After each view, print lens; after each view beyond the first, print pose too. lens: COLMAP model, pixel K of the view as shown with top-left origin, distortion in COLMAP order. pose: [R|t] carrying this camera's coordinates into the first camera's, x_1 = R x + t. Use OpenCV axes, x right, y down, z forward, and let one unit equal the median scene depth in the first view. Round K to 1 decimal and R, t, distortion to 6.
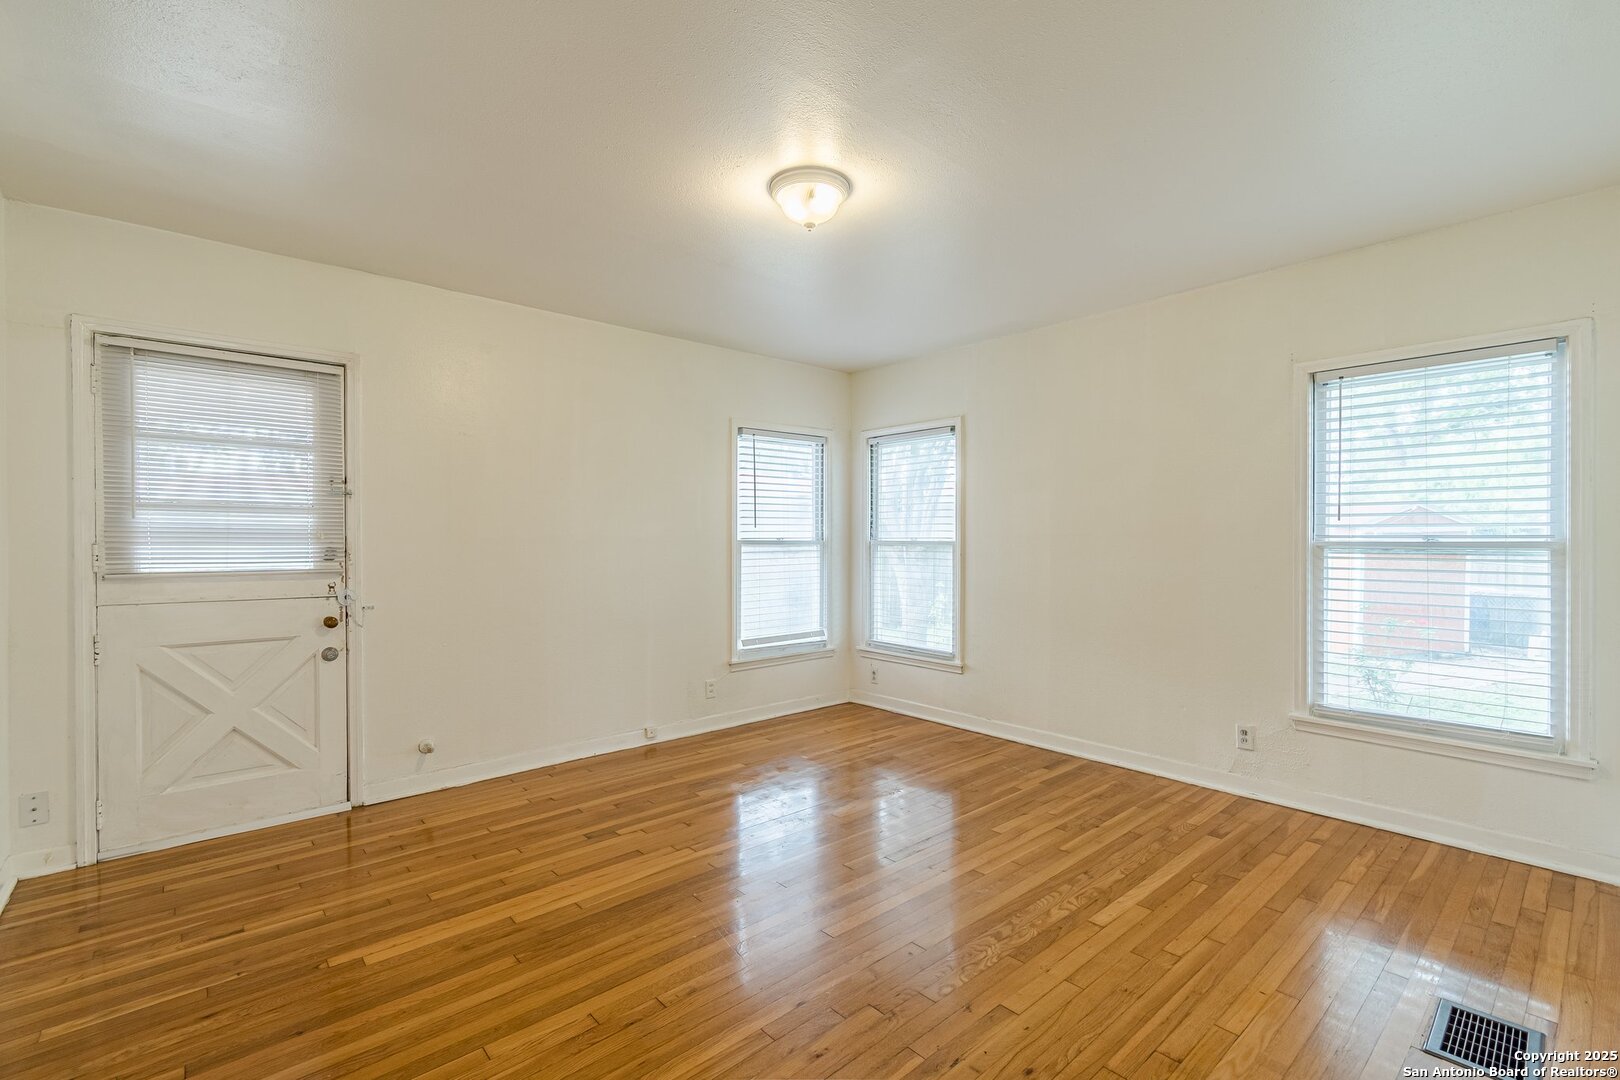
lens RADIAL K [[715.2, 0, 814.9], [0, 715.2, 550.4], [0, 0, 1]] dist [-0.001940, -0.000553]
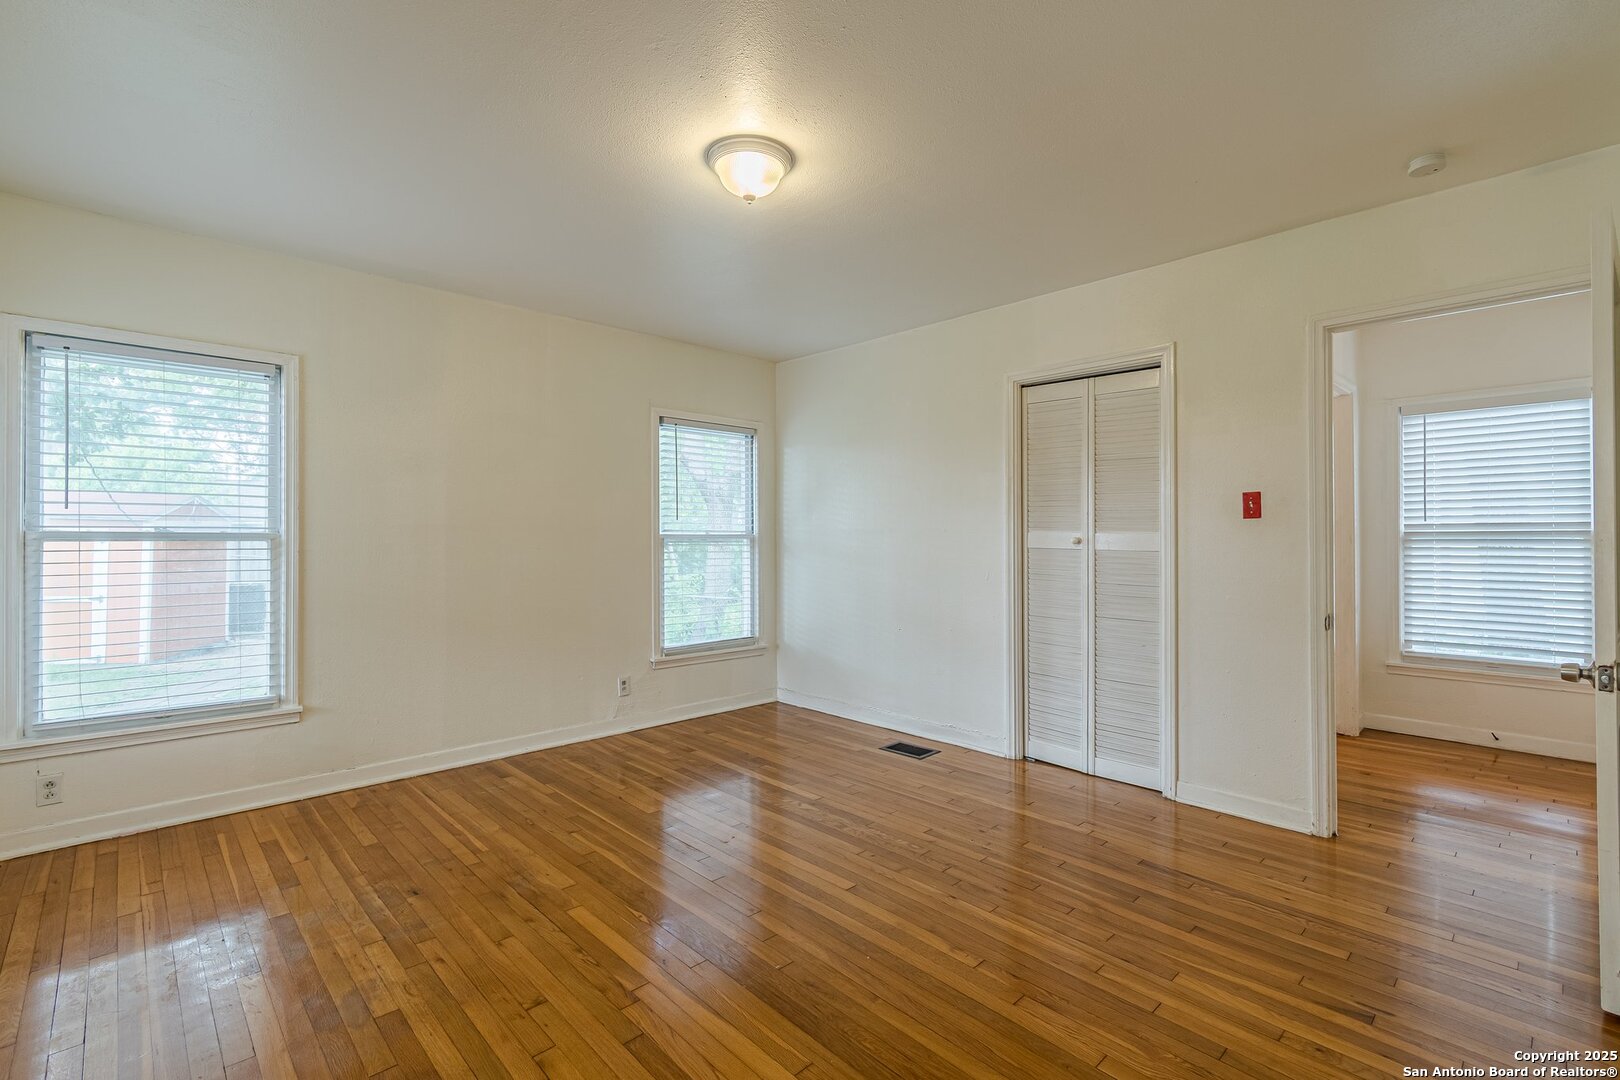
lens RADIAL K [[723.8, 0, 813.1], [0, 723.8, 528.3], [0, 0, 1]] dist [0.001135, -0.000628]
pose [[-0.035369, 0.008115, 0.999341, -0.789685], [0.011303, 0.999906, -0.007719, -0.010116], [-0.999310, 0.011022, -0.035457, 0.777072]]
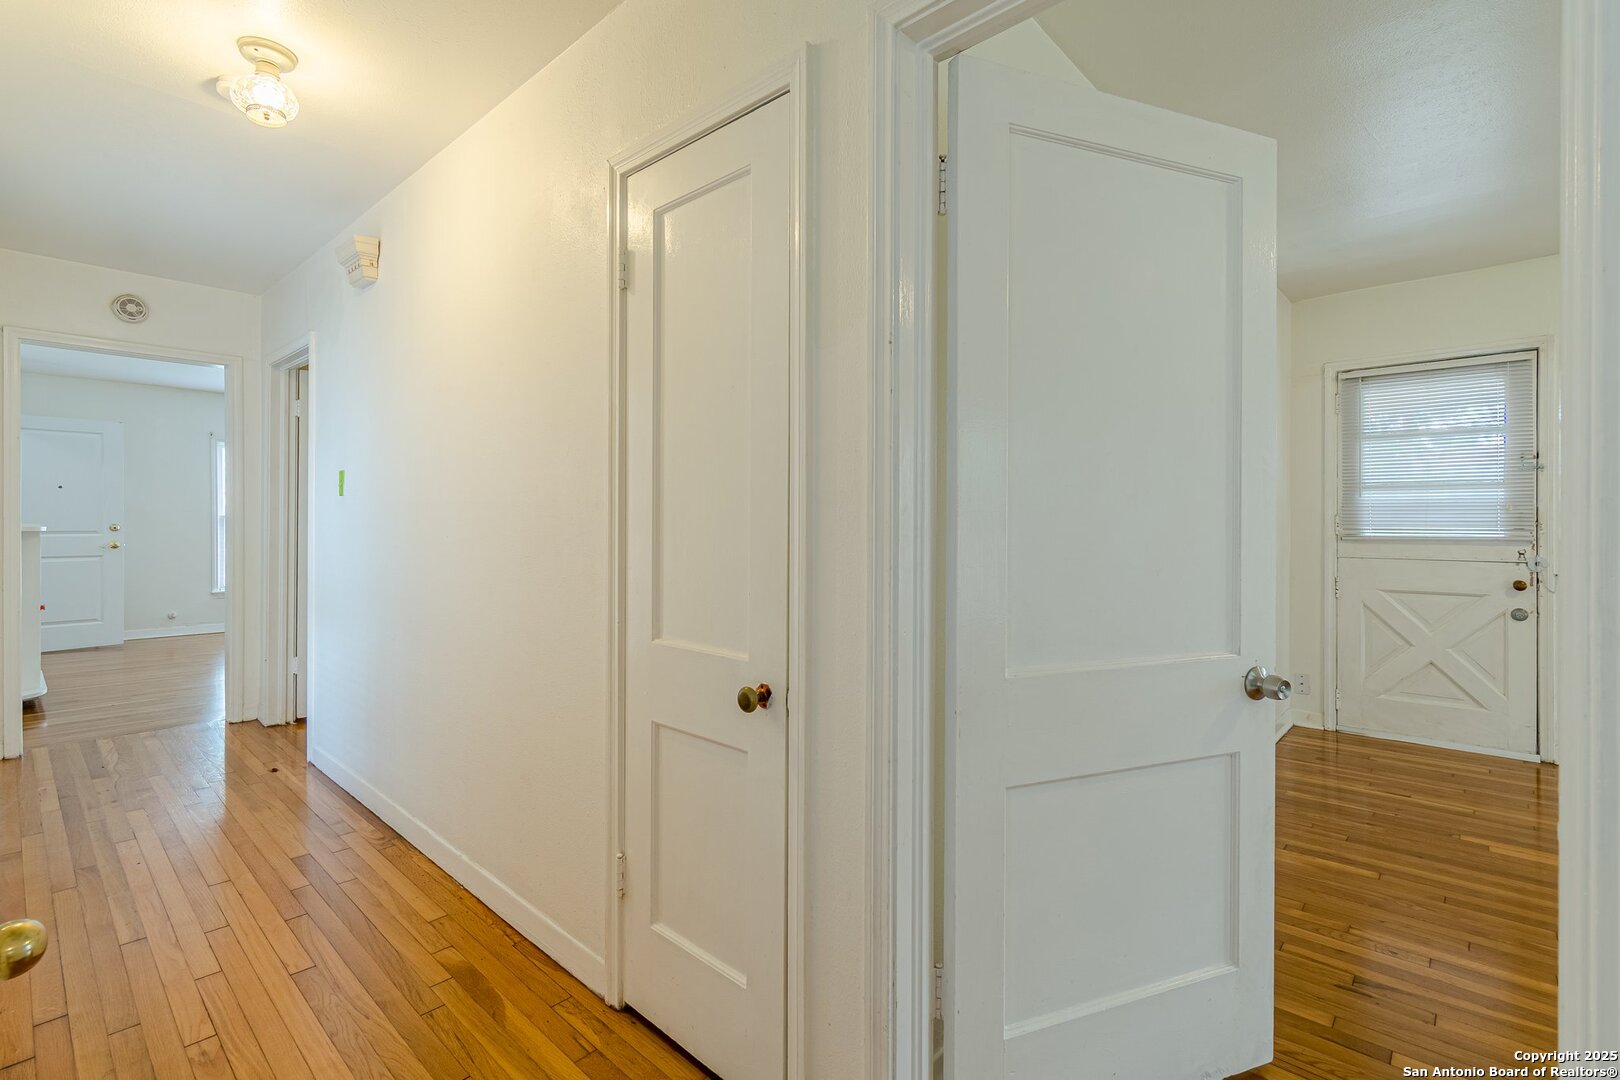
lens RADIAL K [[741.1, 0, 814.6], [0, 741.1, 522.5], [0, 0, 1]] dist [0.000509, -0.000200]
pose [[0.104738, 0.004847, -0.994488, 0.354878], [-0.006533, 0.999970, 0.004186, 0.005677], [0.994478, 0.006059, 0.104767, -0.207838]]
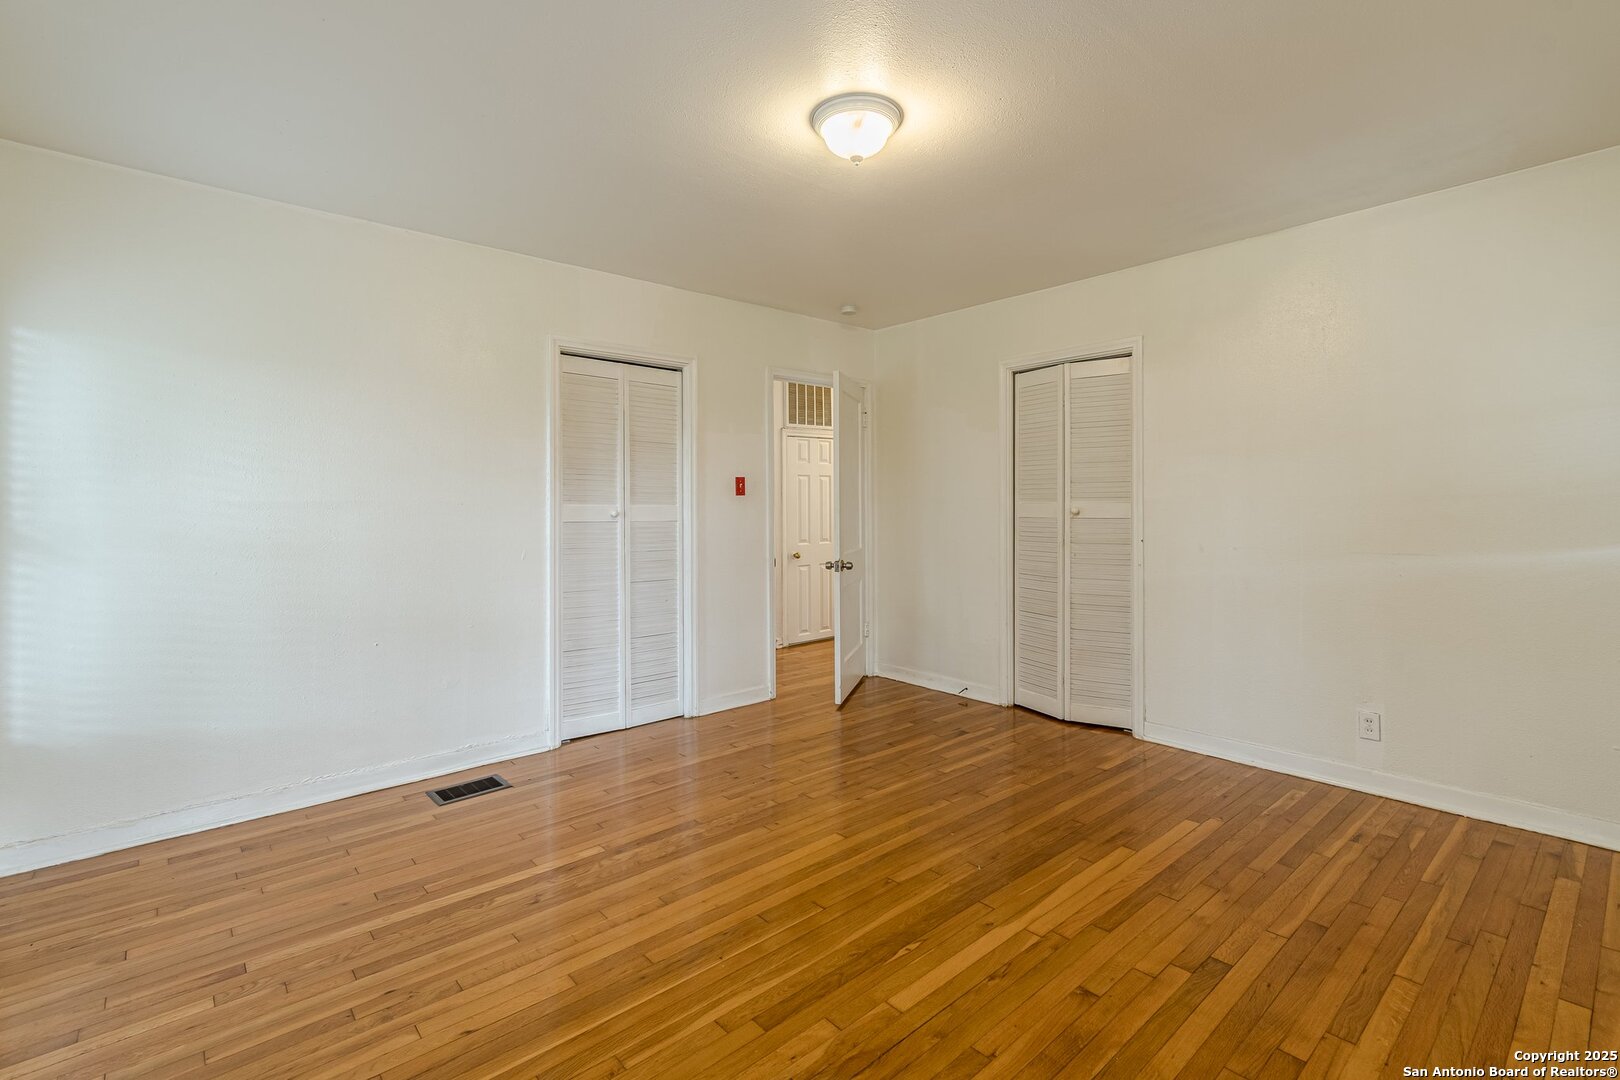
lens RADIAL K [[728.4, 0, 807.9], [0, 728.4, 501.7], [0, 0, 1]] dist [0.000477, -0.000300]
pose [[-0.999855, 0.008268, 0.014889, 0.037131], [0.008374, 0.999940, 0.007069, -0.021057], [-0.014830, 0.007193, -0.999864, 1.573979]]
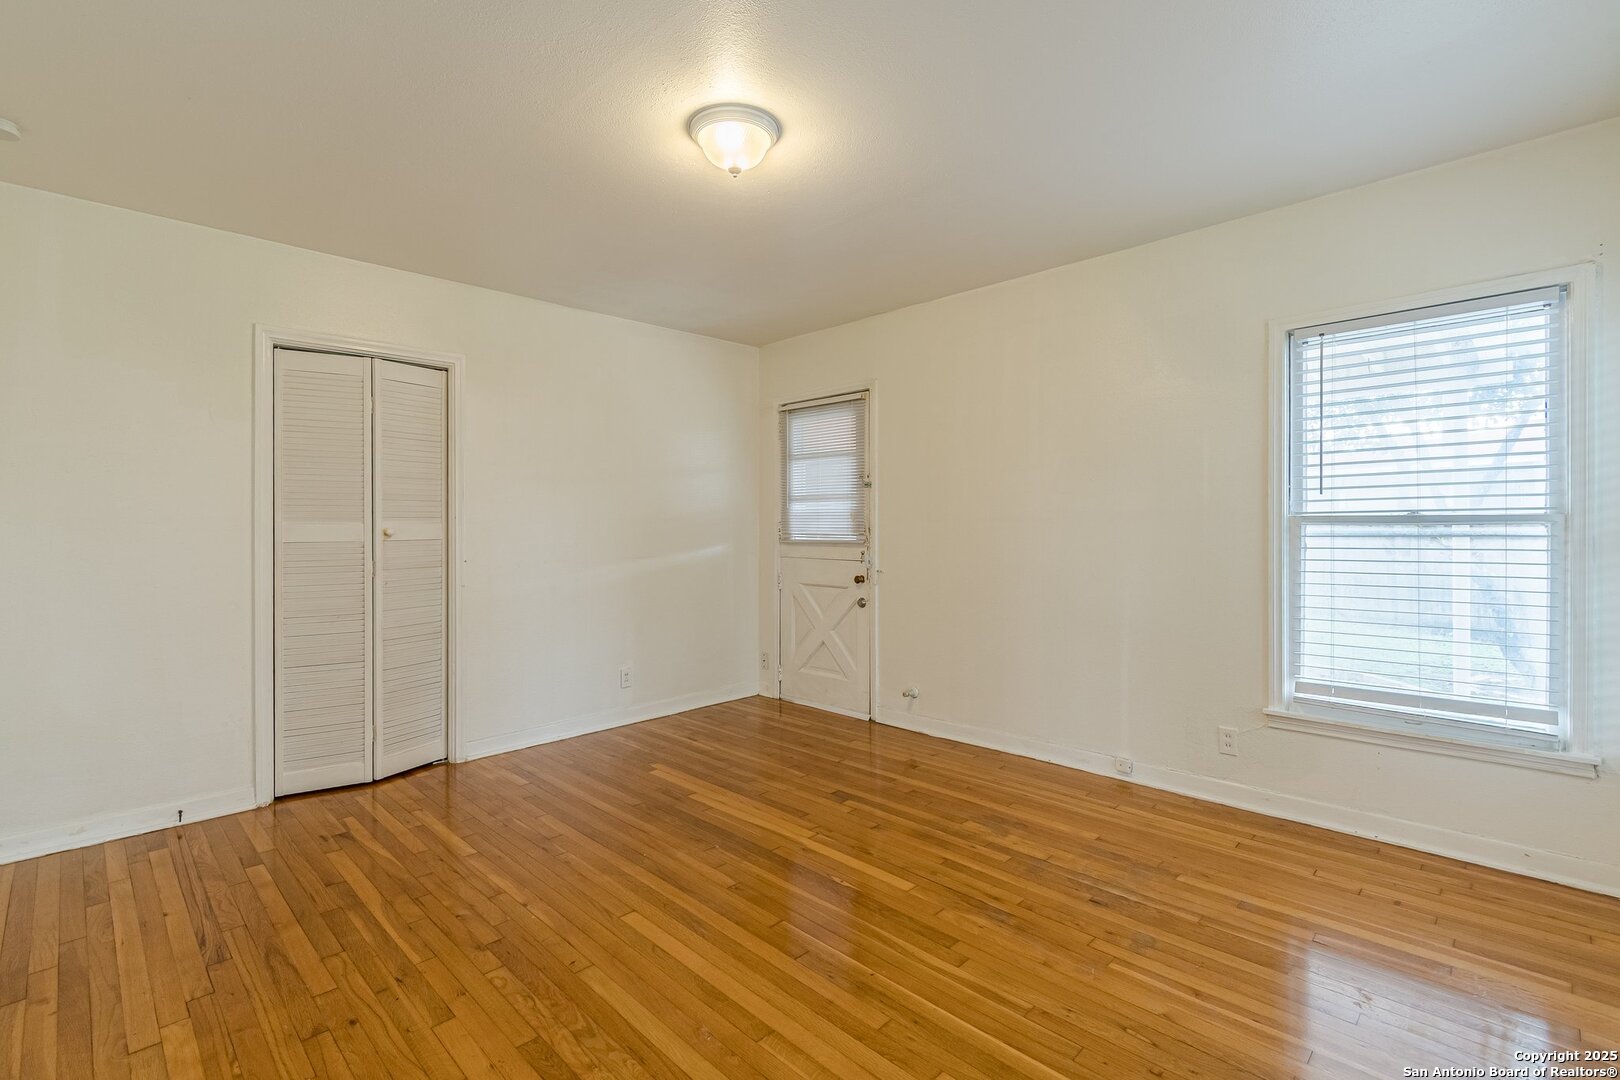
lens RADIAL K [[741.1, 0, 814.6], [0, 741.1, 522.5], [0, 0, 1]] dist [0.000509, -0.000200]
pose [[0.060342, 0.002854, -0.998174, 0.763118], [-0.004917, 0.999985, 0.002562, -0.012311], [0.998166, 0.004753, 0.060355, 0.851656]]
